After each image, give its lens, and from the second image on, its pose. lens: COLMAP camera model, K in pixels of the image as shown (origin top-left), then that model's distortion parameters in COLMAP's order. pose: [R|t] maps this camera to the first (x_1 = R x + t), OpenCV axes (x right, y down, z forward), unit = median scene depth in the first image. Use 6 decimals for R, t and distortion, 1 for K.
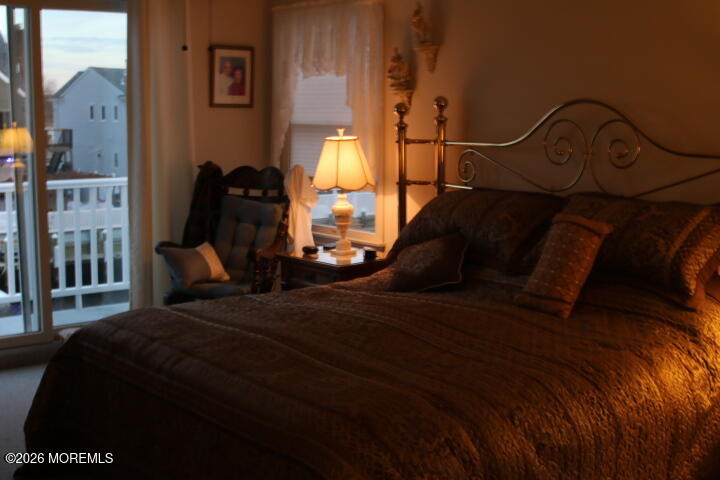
lens RADIAL K [[998.1, 0, 356.4], [0, 998.1, 240.6], [0, 0, 1]] dist [-0.176341, 0.326694]
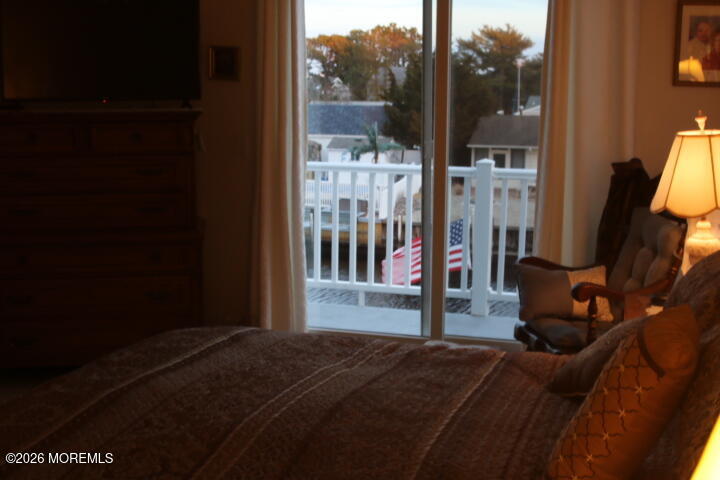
lens RADIAL K [[998.1, 0, 356.4], [0, 998.1, 240.6], [0, 0, 1]] dist [-0.176341, 0.326694]
pose [[0.407606, 0.132572, -0.903483, 0.466443], [-0.126265, 0.988084, 0.088021, -0.062421], [0.904386, 0.078200, 0.419488, 0.545063]]
